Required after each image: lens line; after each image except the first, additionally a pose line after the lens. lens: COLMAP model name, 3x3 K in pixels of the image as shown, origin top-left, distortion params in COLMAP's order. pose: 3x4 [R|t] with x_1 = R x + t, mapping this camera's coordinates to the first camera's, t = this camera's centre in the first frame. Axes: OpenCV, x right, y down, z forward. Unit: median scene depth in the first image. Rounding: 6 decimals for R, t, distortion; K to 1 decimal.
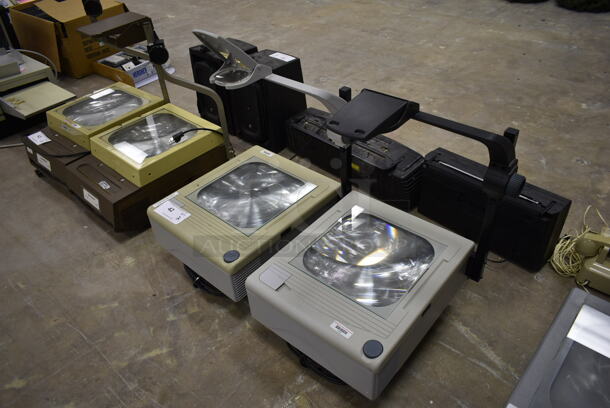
lens RADIAL K [[468.8, 0, 307.5], [0, 468.8, 203.1], [0, 0, 1]] dist [-0.023567, 0.007328]
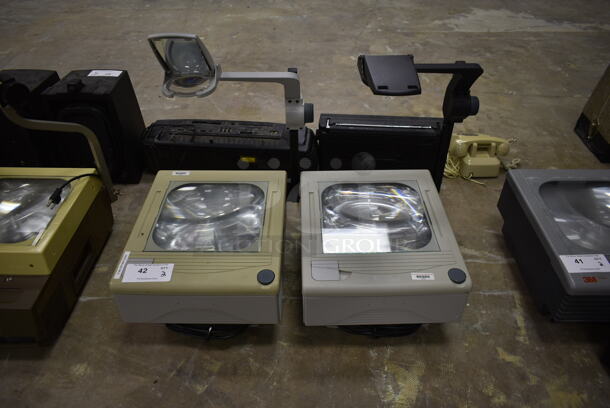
lens RADIAL K [[468.8, 0, 308.8], [0, 468.8, 203.4], [0, 0, 1]] dist [-0.023567, 0.007328]
pose [[0.746492, -0.375821, 0.549097, -0.471715], [0.377179, 0.918833, 0.116110, -0.076545], [-0.548166, 0.120433, 0.827654, 0.175574]]
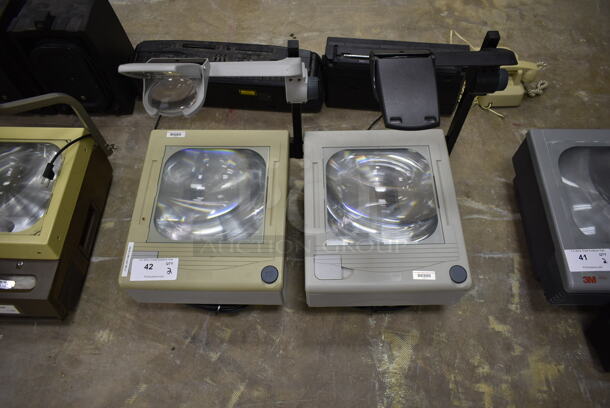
lens RADIAL K [[468.8, 0, 308.2], [0, 468.8, 203.8], [0, 0, 1]] dist [-0.023567, 0.007328]
pose [[0.755176, -0.551232, 0.354758, -0.309035], [0.381263, 0.809577, 0.446344, -0.328069], [-0.533243, -0.201812, 0.821537, 0.210600]]
